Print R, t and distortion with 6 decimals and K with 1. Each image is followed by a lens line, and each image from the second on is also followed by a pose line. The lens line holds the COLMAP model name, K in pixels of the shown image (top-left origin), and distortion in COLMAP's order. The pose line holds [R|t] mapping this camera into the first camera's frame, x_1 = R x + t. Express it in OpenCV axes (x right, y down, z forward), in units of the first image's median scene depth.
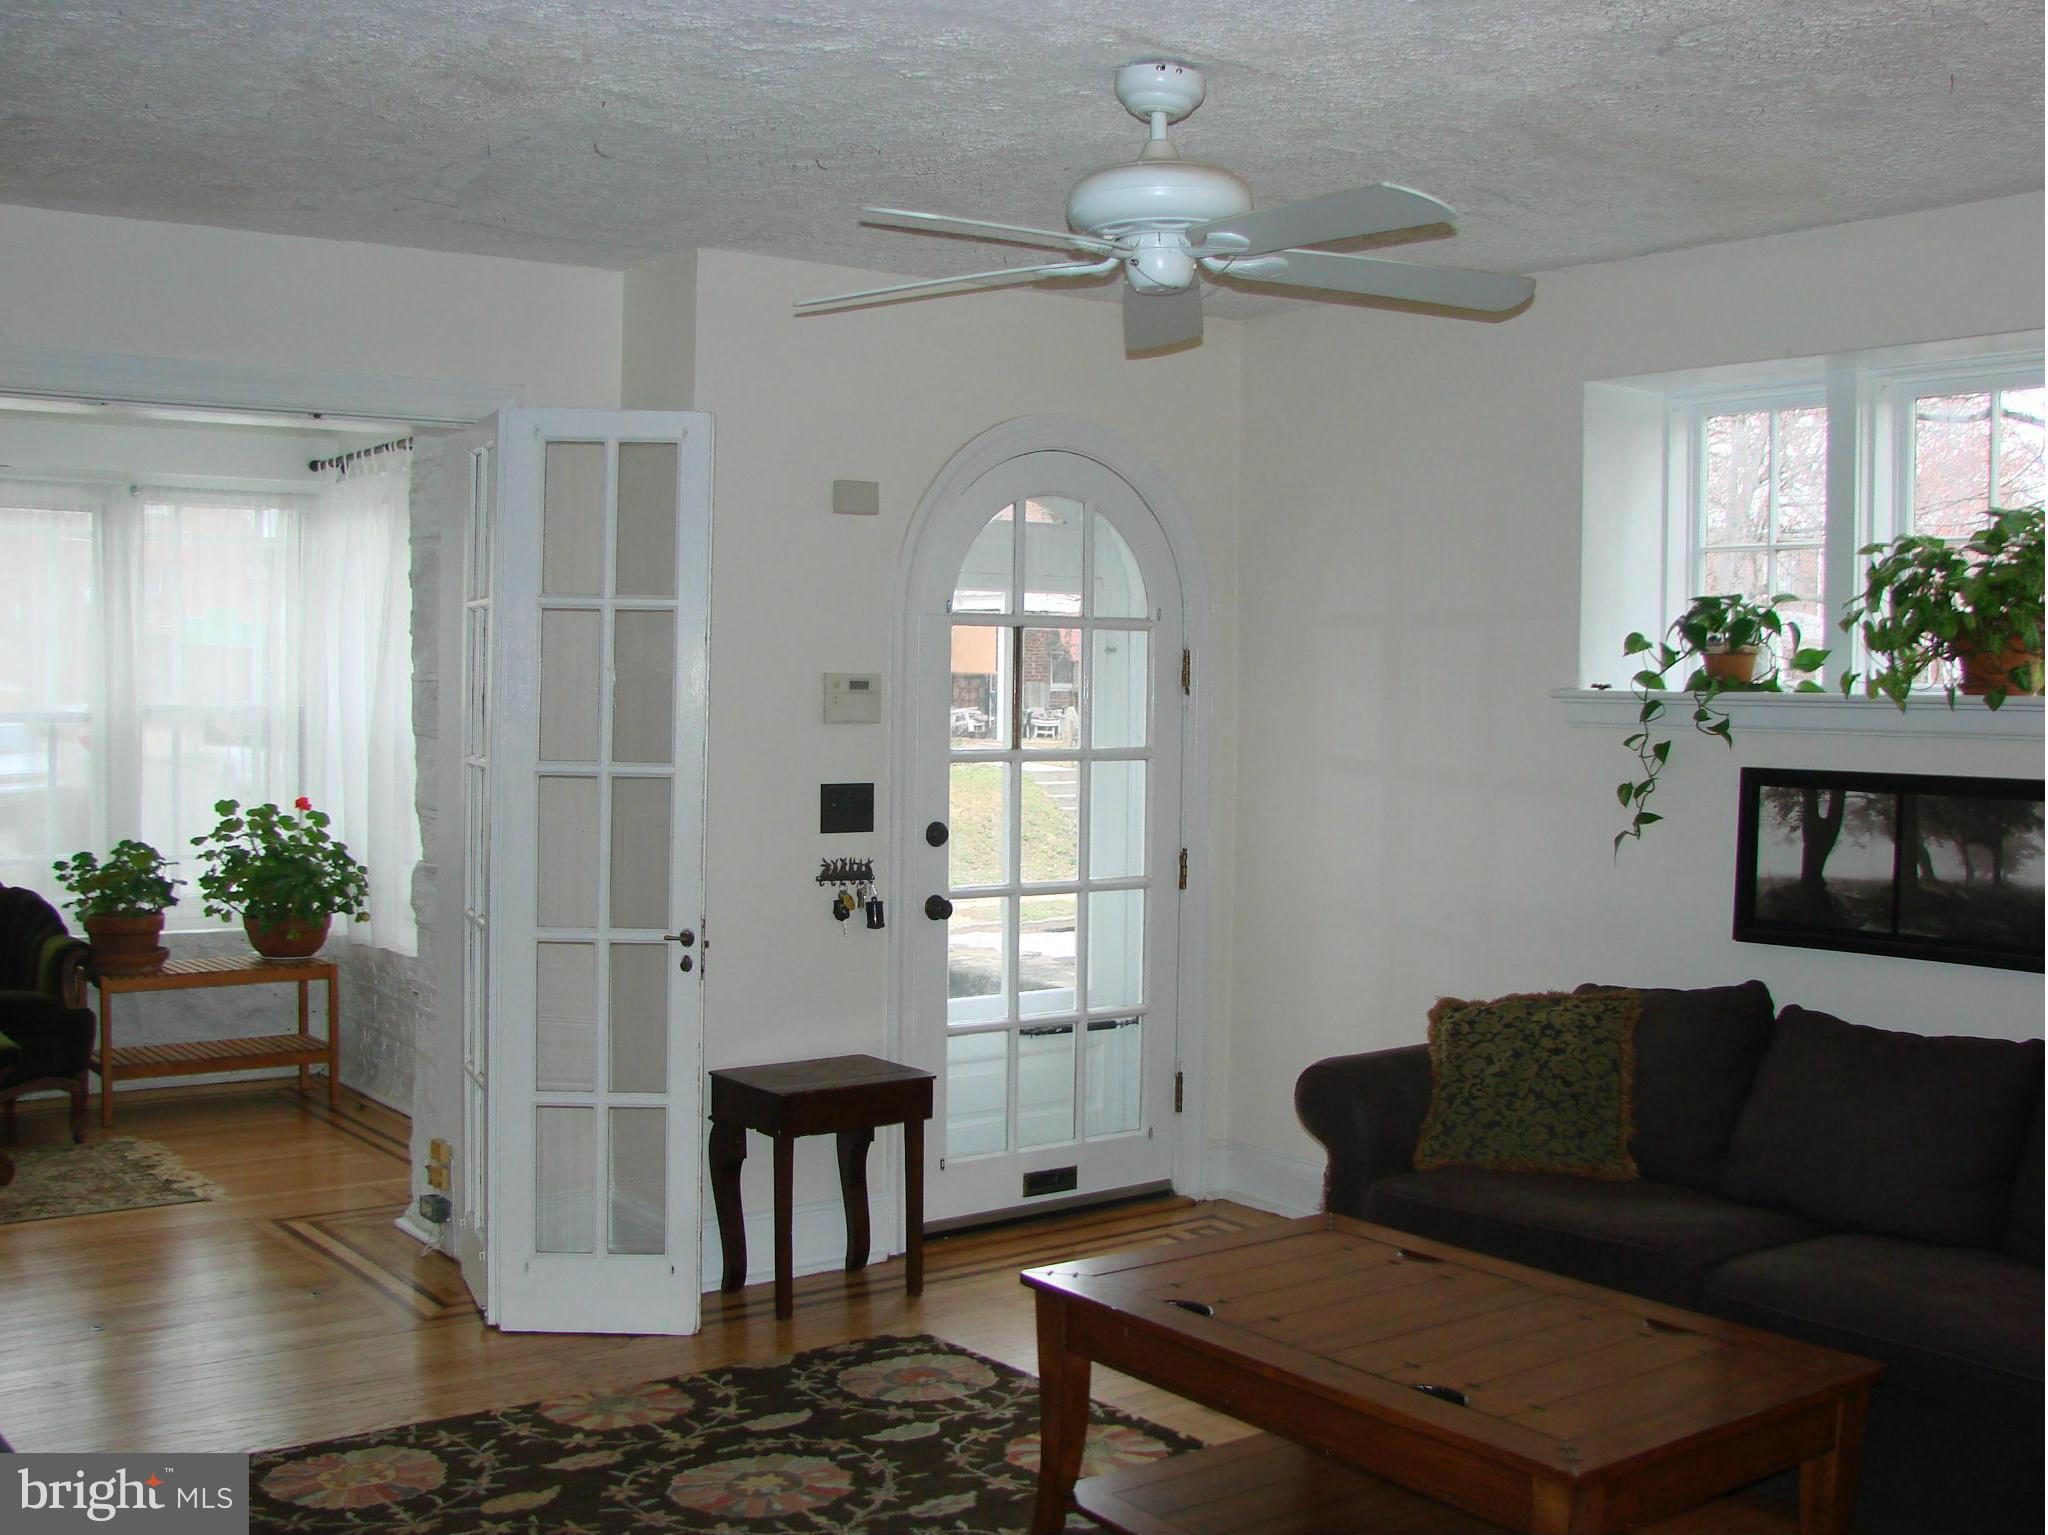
lens RADIAL K [[2208.5, 0, 1024.0], [0, 2208.5, 767.5], [0, 0, 1]] dist [-0.213612, 0.248185]
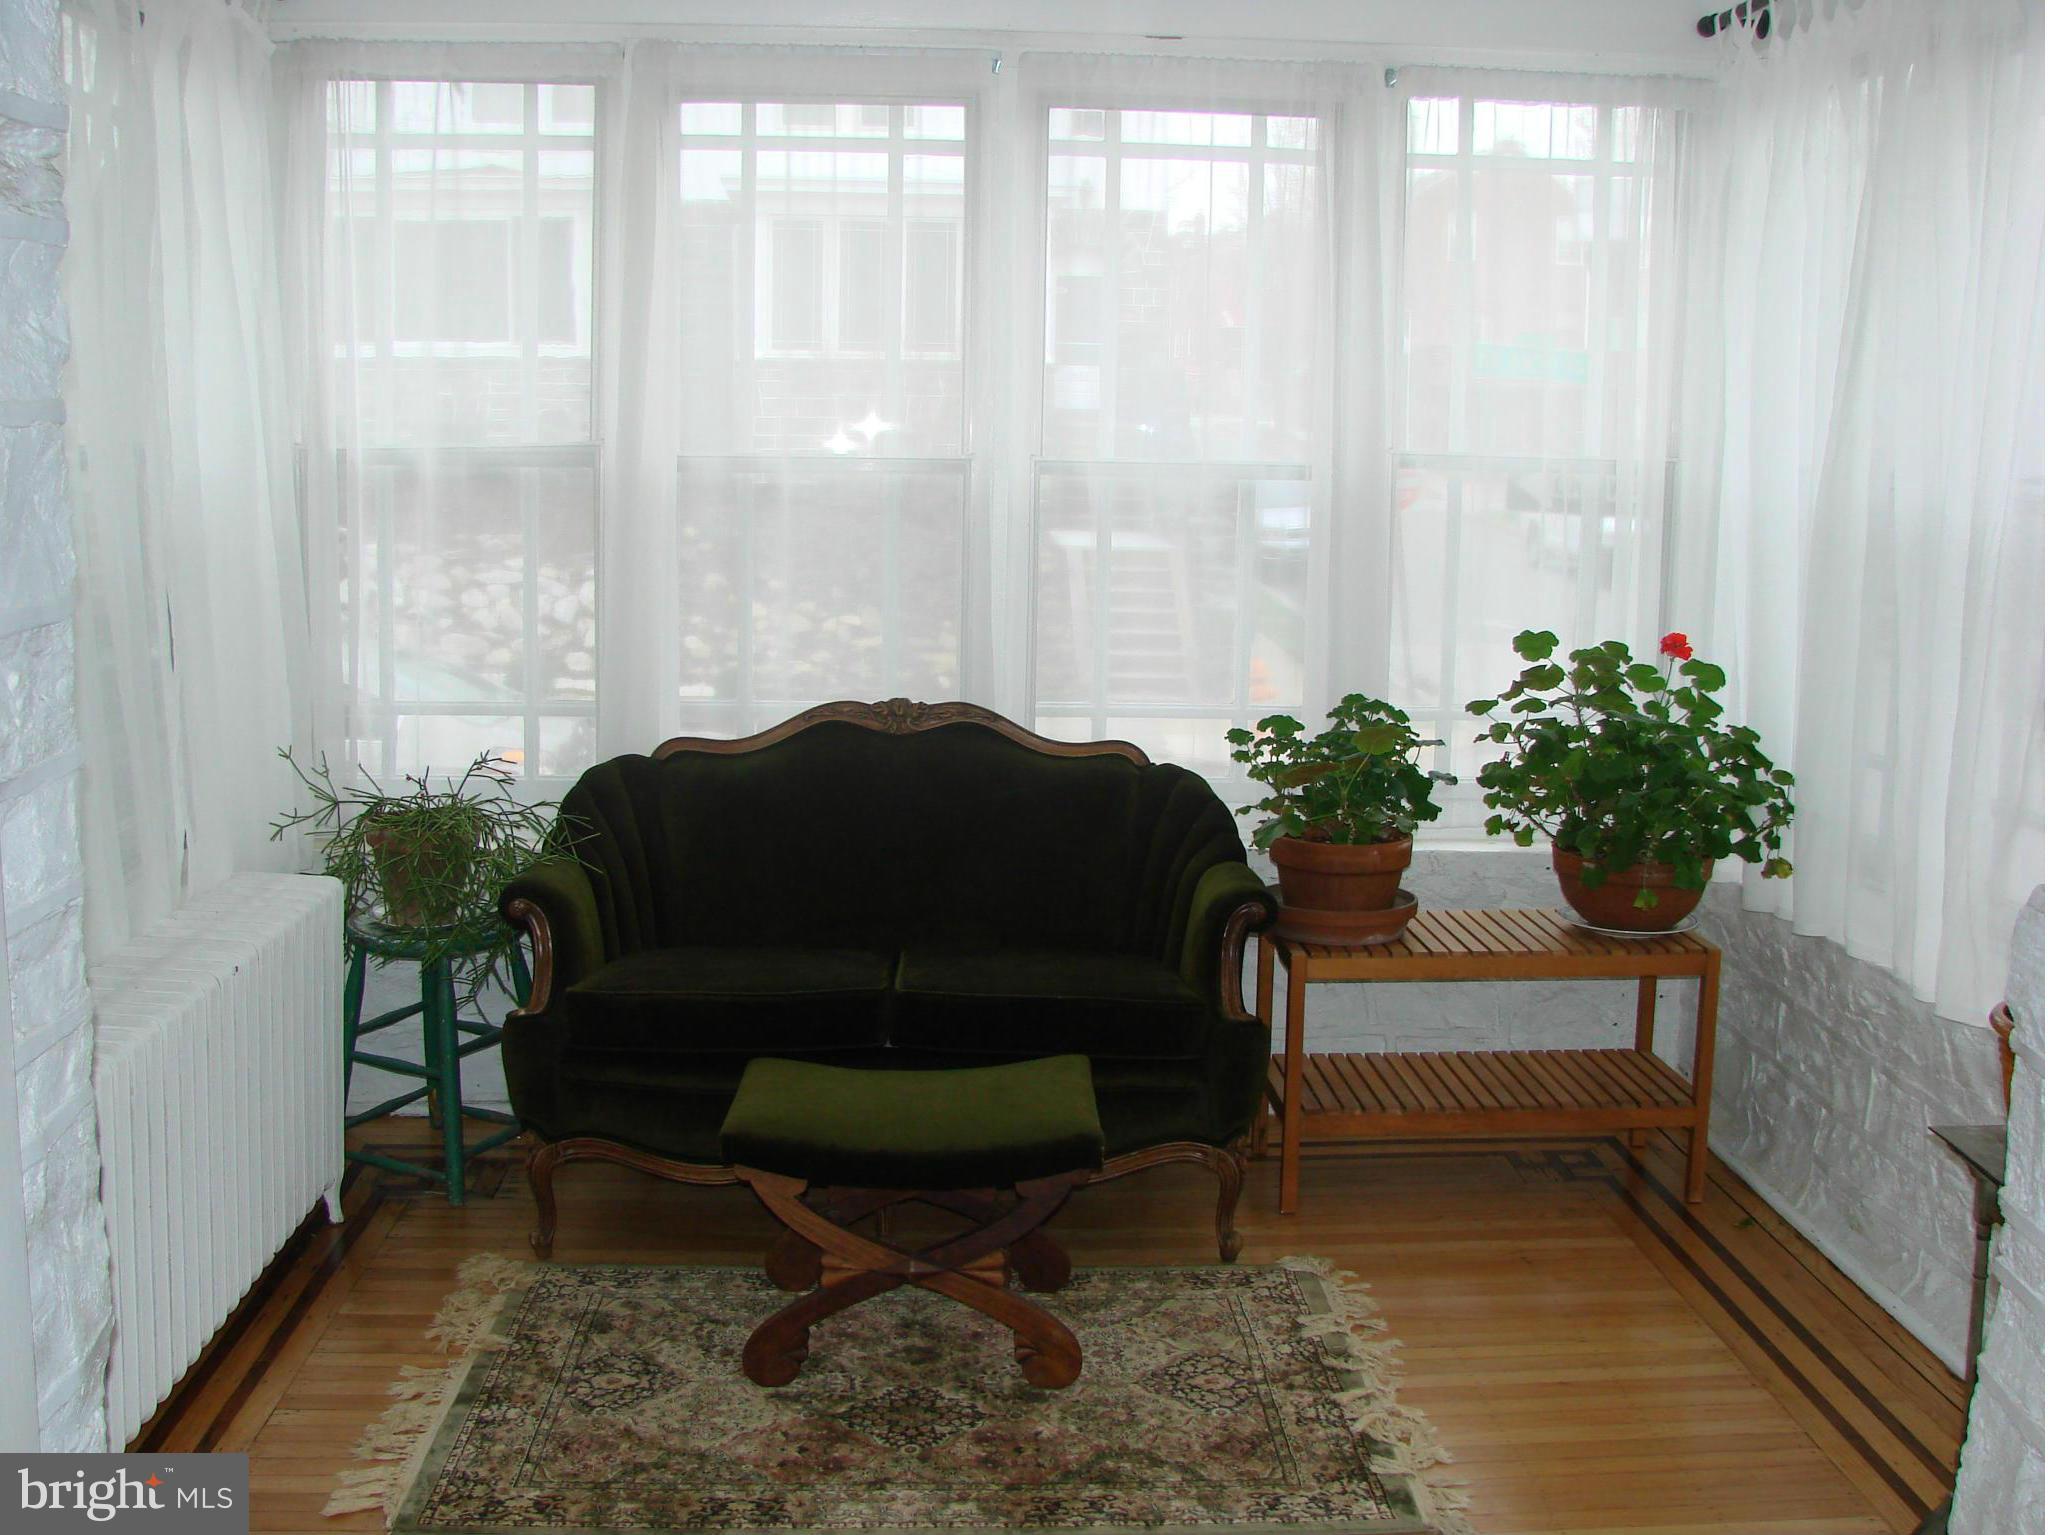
lens RADIAL K [[2208.5, 0, 1024.0], [0, 2208.5, 767.5], [0, 0, 1]] dist [-0.213612, 0.248185]
pose [[0.837280, 0.082624, -0.540496, -0.217652], [-0.024899, 0.993253, 0.113265, -0.012107], [0.546208, -0.081376, 0.833688, 0.572165]]
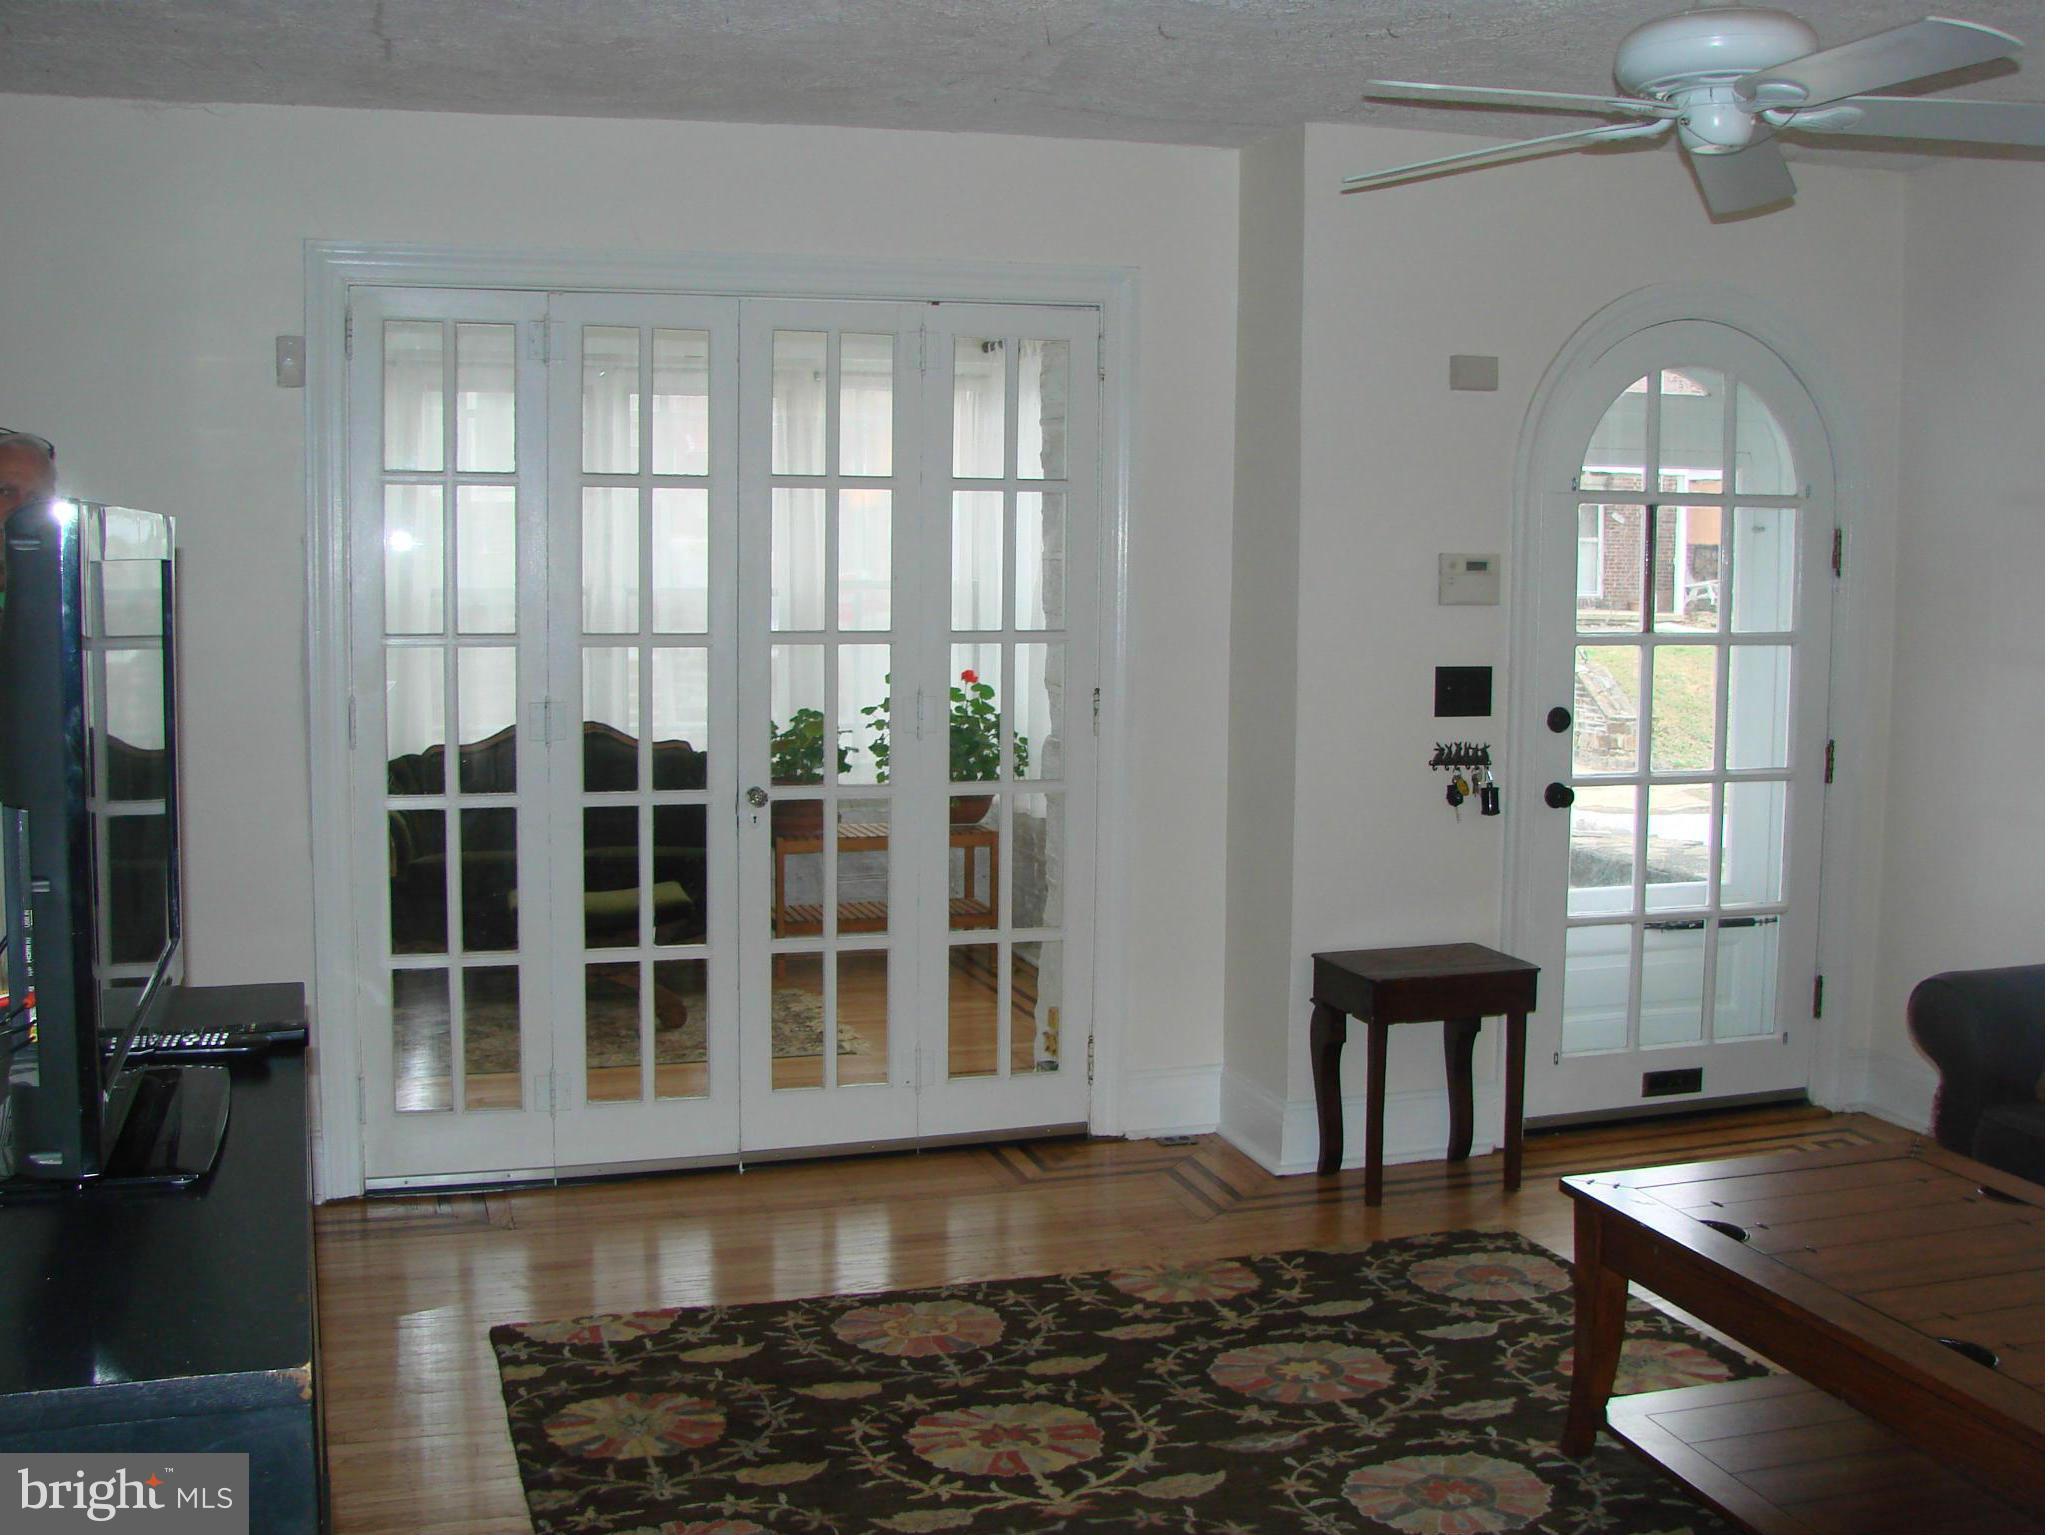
lens RADIAL K [[2208.5, 0, 1024.0], [0, 2208.5, 767.5], [0, 0, 1]] dist [-0.213612, 0.248185]
pose [[0.942670, 0.027167, -0.332619, 0.053831], [-0.007408, 0.998139, 0.060530, -0.004739], [0.333645, -0.054596, 0.941117, 0.015327]]
